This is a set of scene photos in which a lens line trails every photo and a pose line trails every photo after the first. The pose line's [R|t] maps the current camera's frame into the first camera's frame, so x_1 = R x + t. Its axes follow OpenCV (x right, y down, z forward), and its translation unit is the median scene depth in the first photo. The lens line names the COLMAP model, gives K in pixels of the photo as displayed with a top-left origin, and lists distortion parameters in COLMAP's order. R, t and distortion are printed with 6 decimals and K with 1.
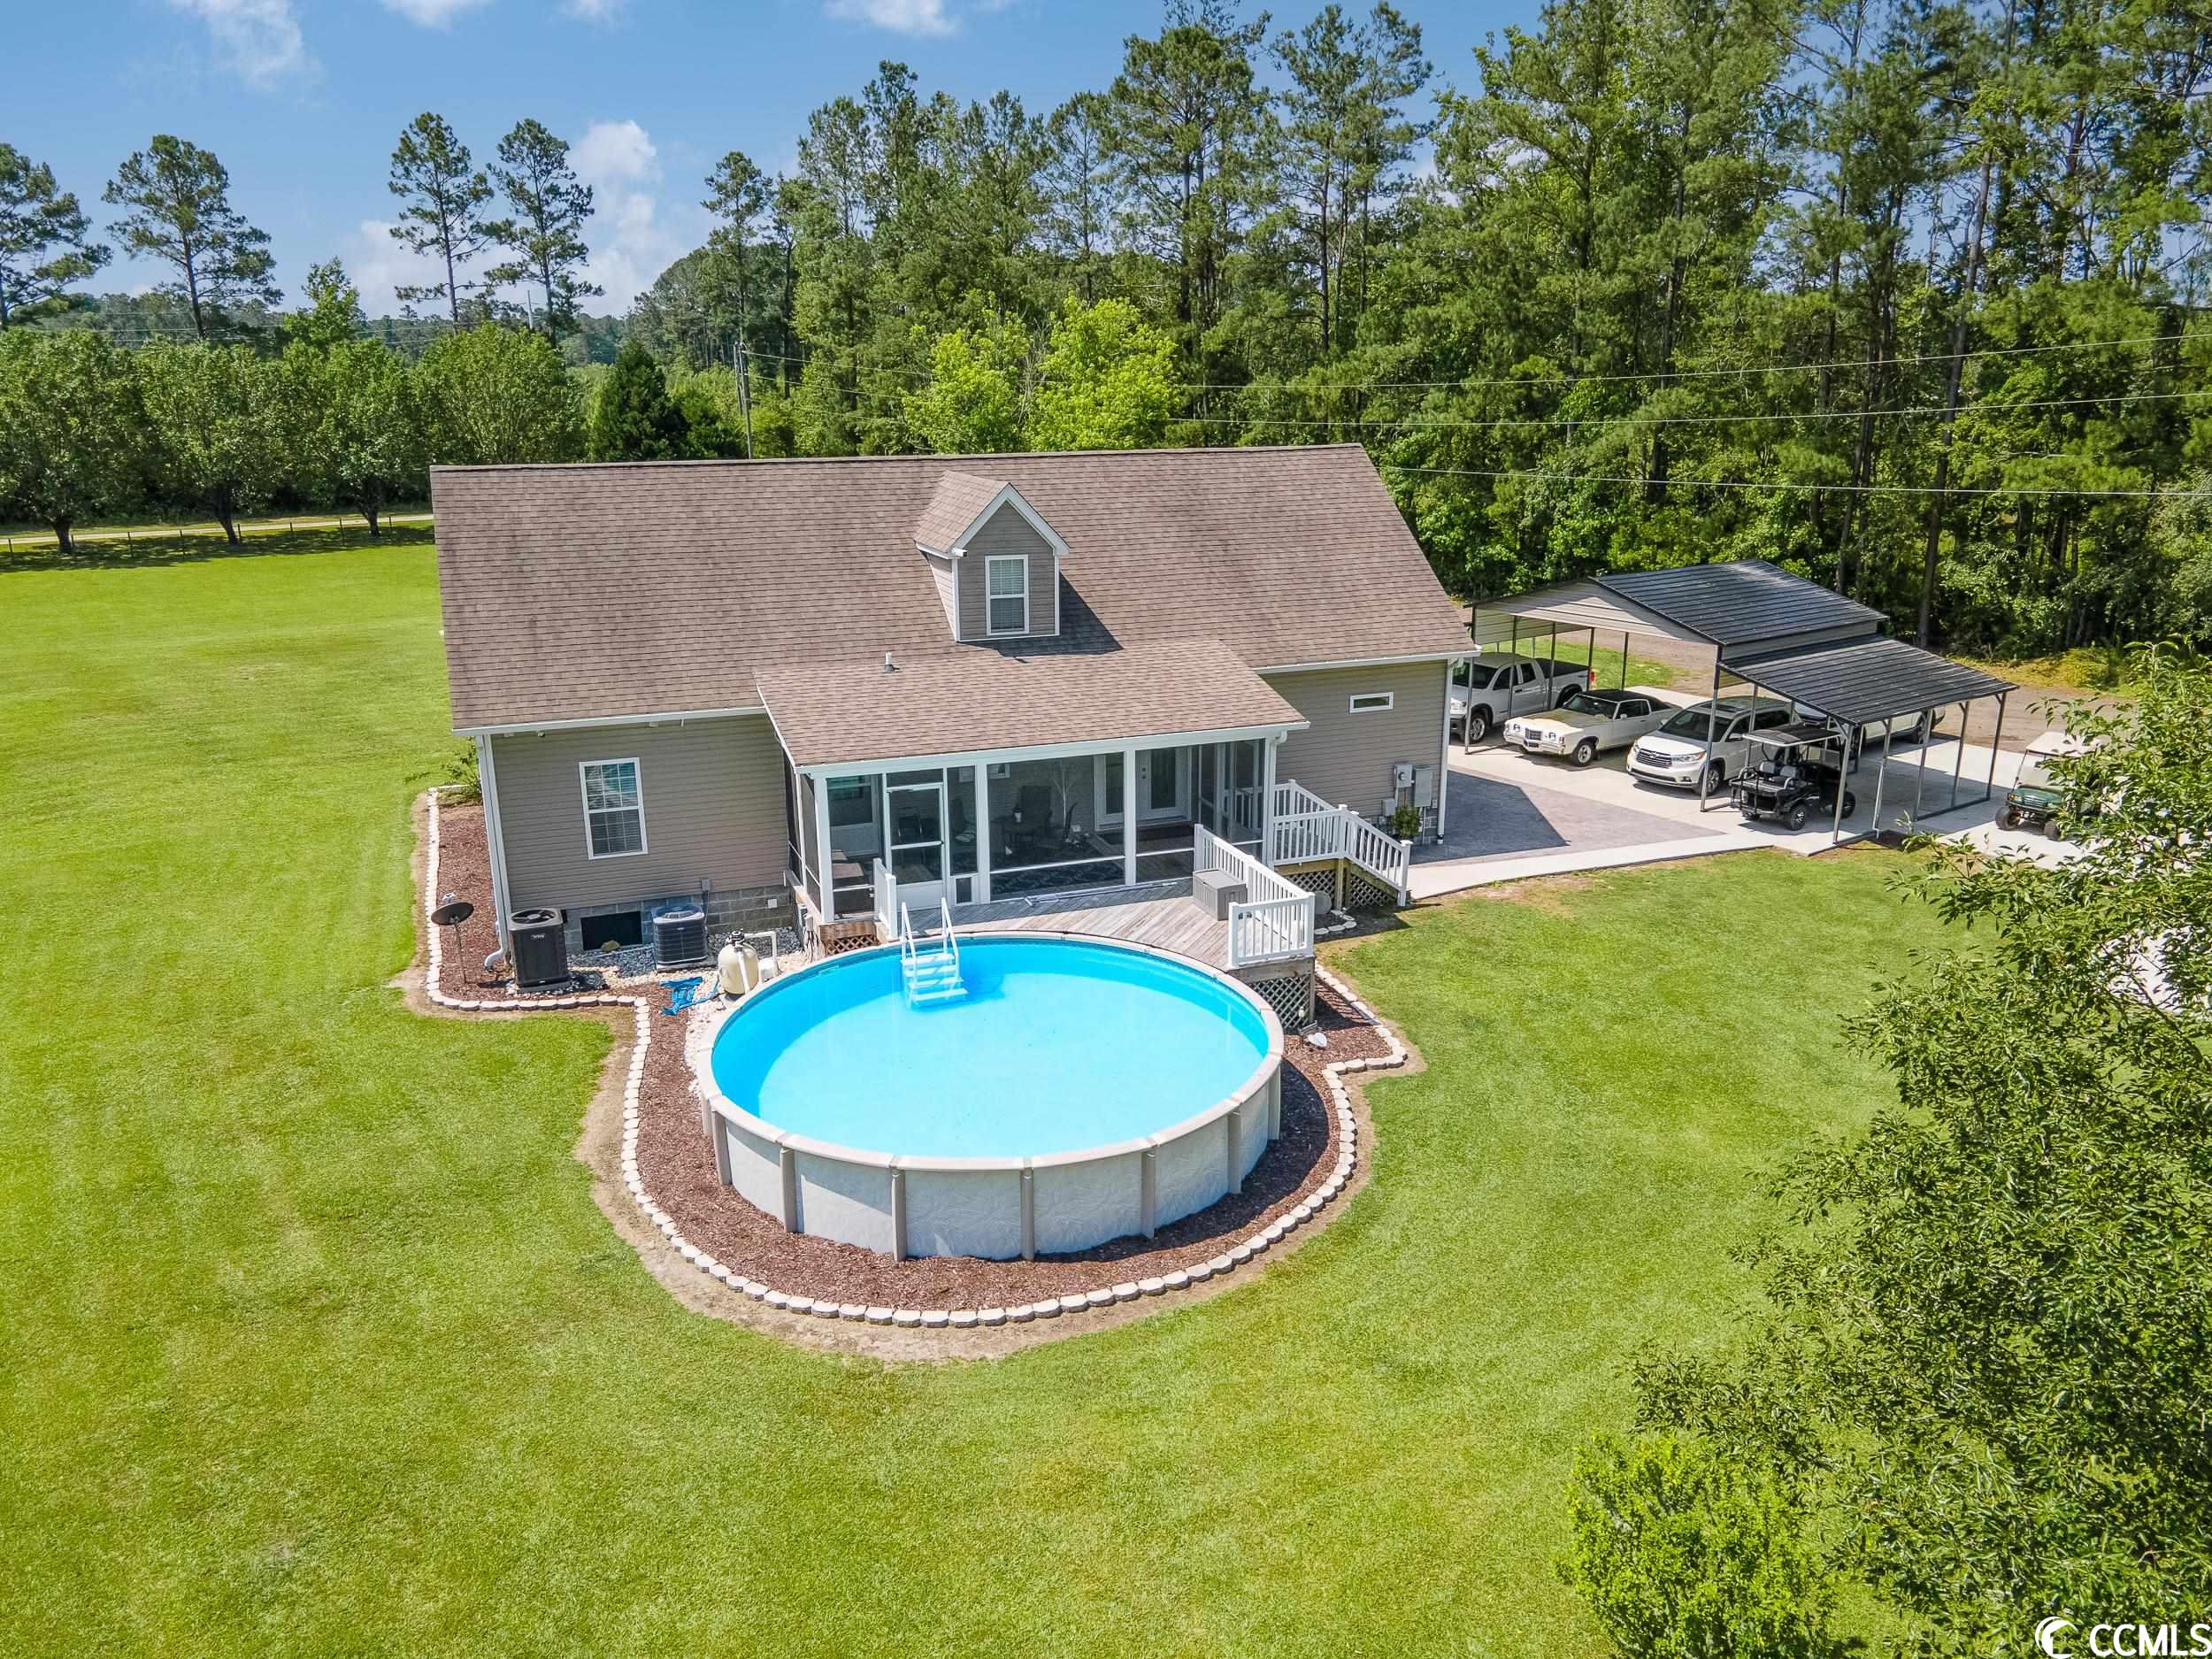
lens RADIAL K [[1605.6, 0, 1106.0], [0, 1605.6, 829.5], [0, 0, 1]] dist [0.010398, 0.004928]
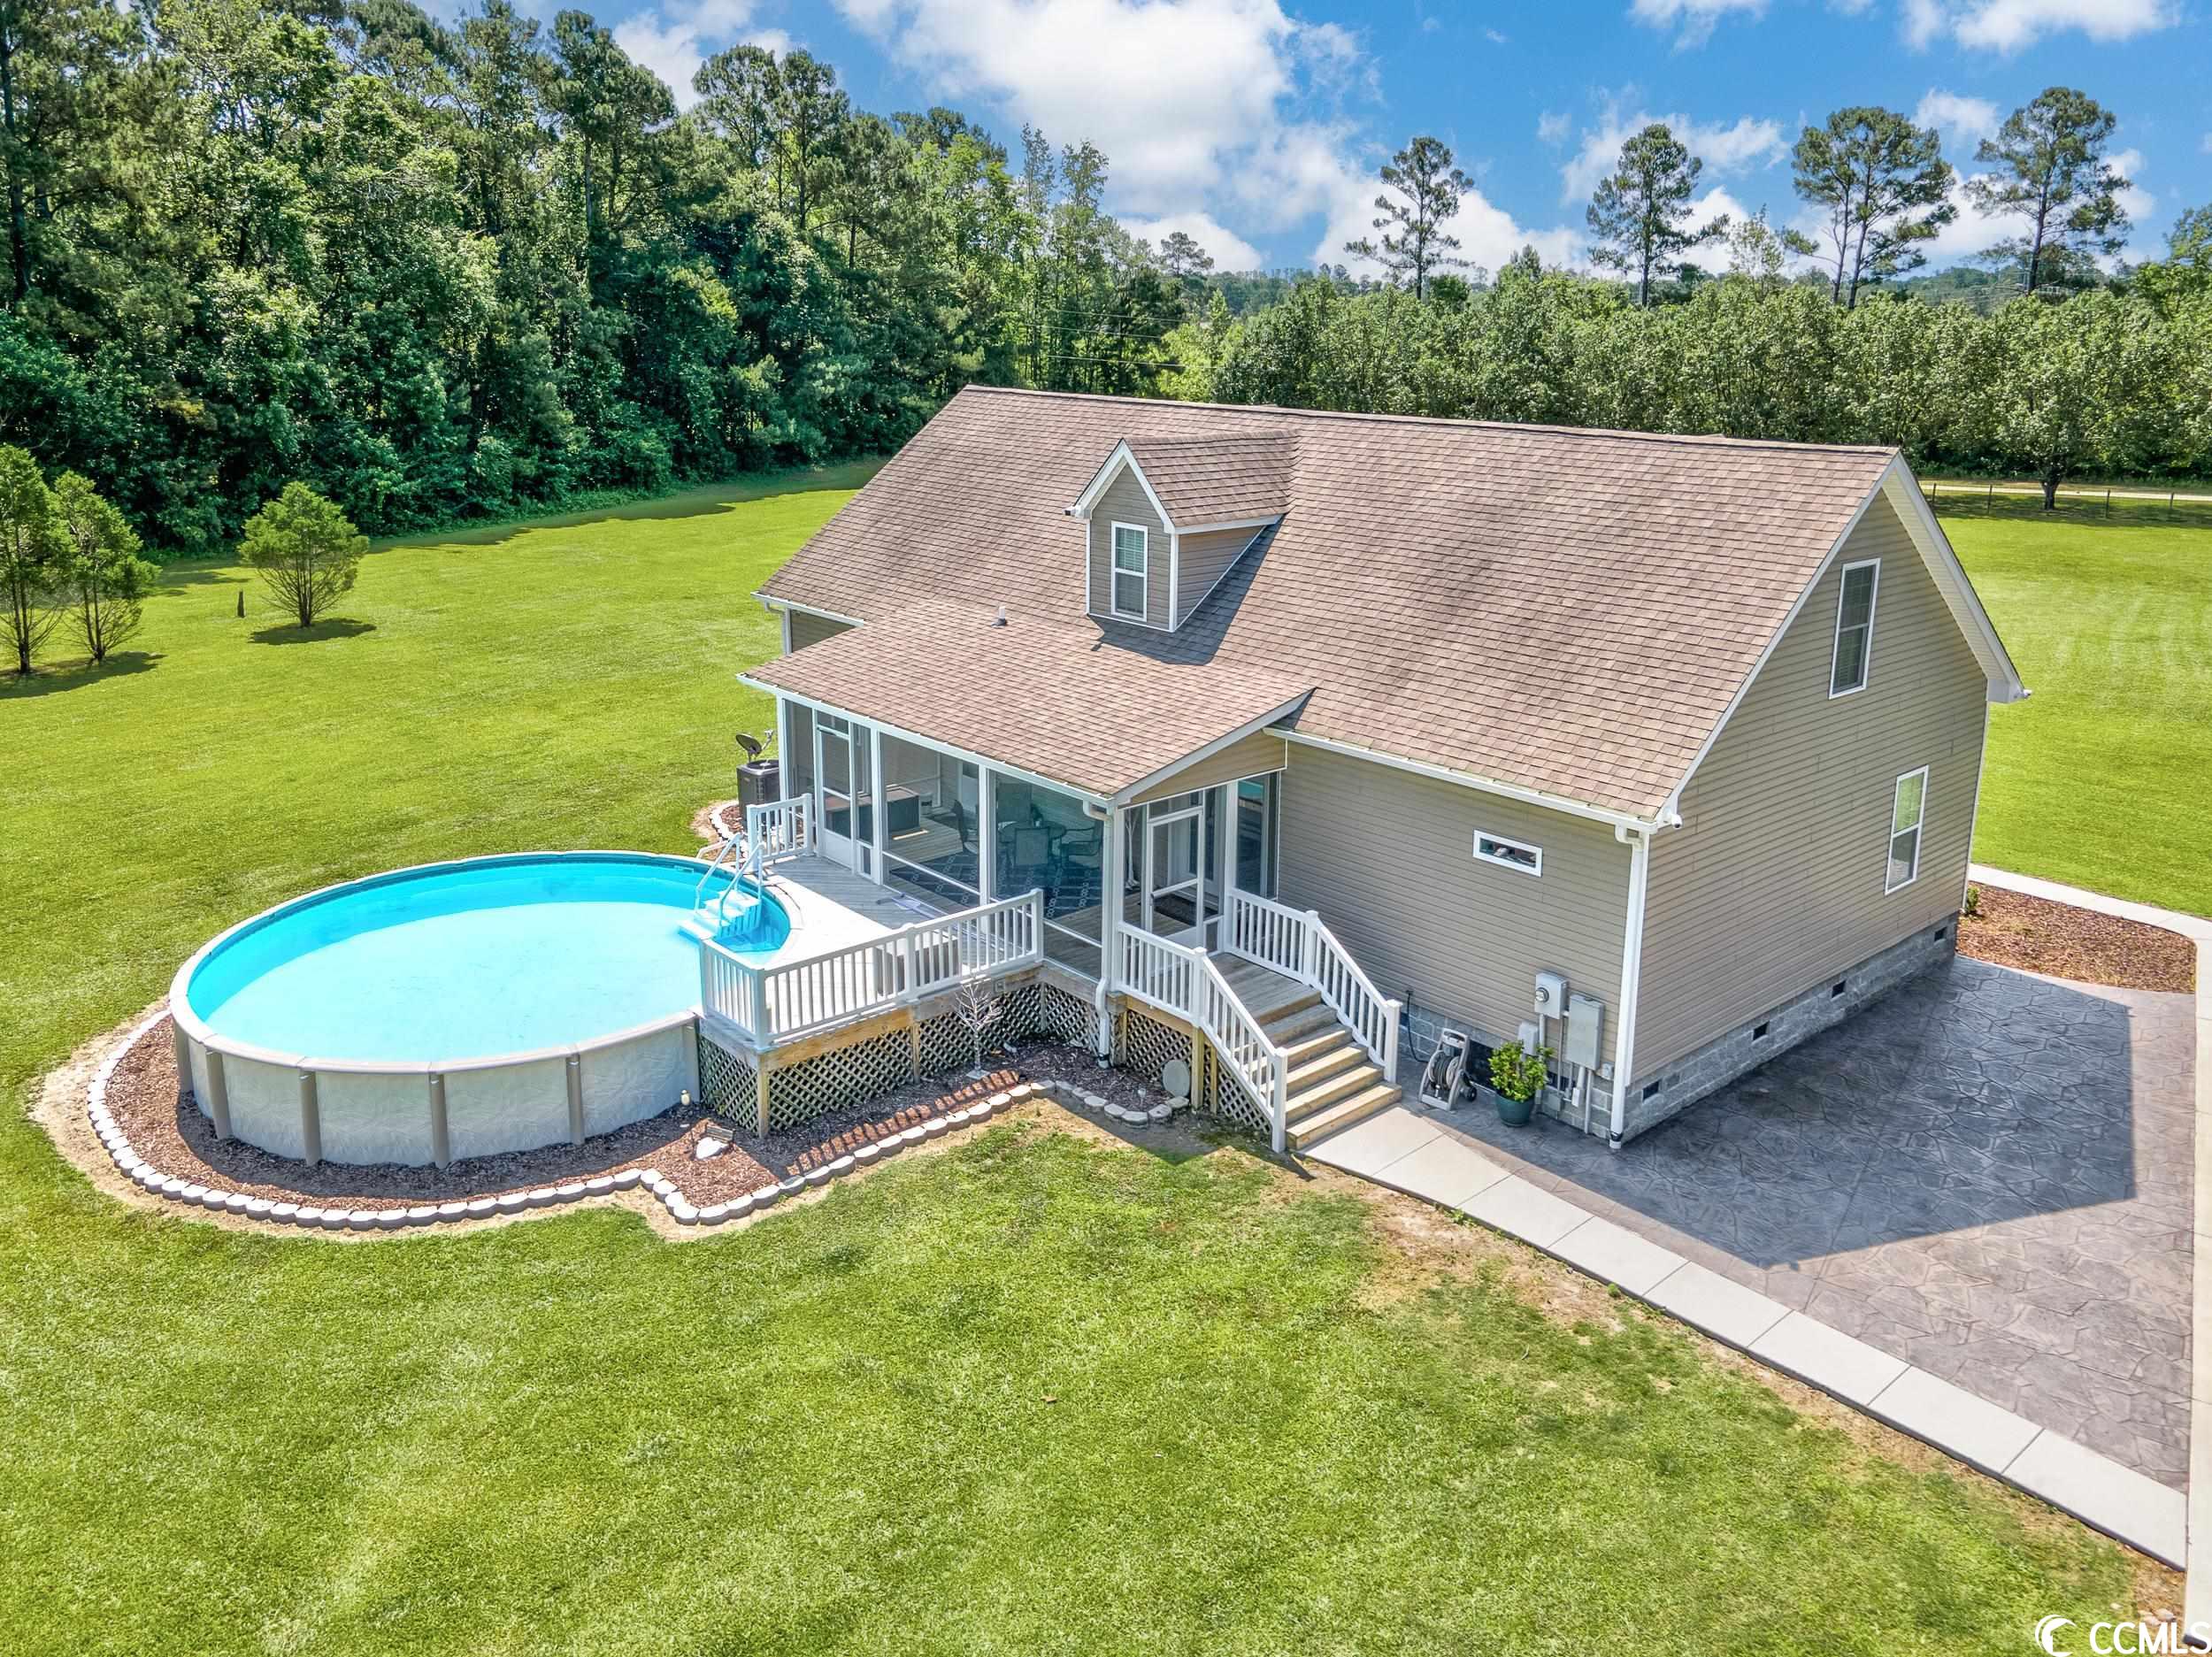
lens RADIAL K [[1672.5, 0, 1105.9], [0, 1672.5, 619.3], [0, 0, 1]] dist [0.006230, 0.004423]
pose [[0.365775, 0.179180, -0.913292, 0.671442], [-0.275113, 0.958257, 0.077819, -0.171296], [0.889113, 0.222794, 0.399801, 0.597645]]
